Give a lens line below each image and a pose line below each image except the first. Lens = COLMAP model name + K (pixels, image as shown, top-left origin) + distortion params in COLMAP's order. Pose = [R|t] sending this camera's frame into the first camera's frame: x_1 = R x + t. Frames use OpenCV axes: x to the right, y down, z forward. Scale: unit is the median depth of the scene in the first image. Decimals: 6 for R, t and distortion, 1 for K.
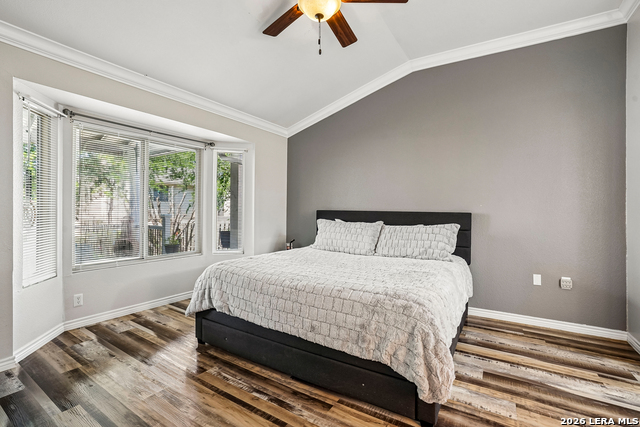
lens RADIAL K [[294.8, 0, 319.1], [0, 294.8, 213.9], [0, 0, 1]] dist [-0.060001, 0.019454]
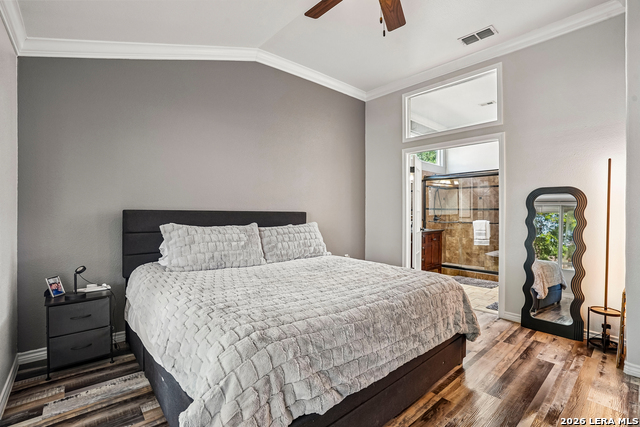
lens RADIAL K [[294.8, 0, 320.9], [0, 294.8, 212.0], [0, 0, 1]] dist [-0.060001, 0.019454]
pose [[0.290487, -0.007744, 0.956848, -0.542851], [0.007319, 0.999956, 0.005871, -0.010329], [-0.956851, 0.005297, 0.290531, 0.565463]]
